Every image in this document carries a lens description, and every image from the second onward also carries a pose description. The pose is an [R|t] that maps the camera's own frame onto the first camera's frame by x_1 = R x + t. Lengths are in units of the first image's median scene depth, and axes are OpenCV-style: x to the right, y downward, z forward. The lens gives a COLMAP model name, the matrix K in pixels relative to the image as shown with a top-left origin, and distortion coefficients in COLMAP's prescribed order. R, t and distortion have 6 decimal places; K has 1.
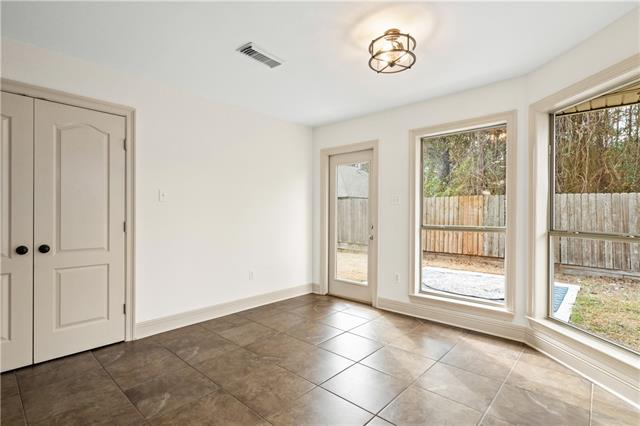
lens RADIAL K [[311.8, 0, 320.0], [0, 311.8, 213.0], [0, 0, 1]] dist [-0.000603, 0.000055]
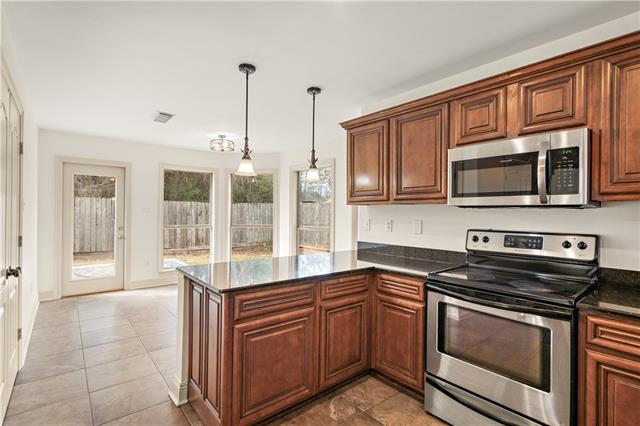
lens RADIAL K [[307.7, 0, 321.0], [0, 307.7, 215.5], [0, 0, 1]] dist [-0.000485, 0.000593]
pose [[0.130616, -0.011924, 0.991361, -0.539368], [-0.011234, 0.999846, 0.013506, -0.019630], [-0.991369, -0.012901, 0.130462, 0.016085]]
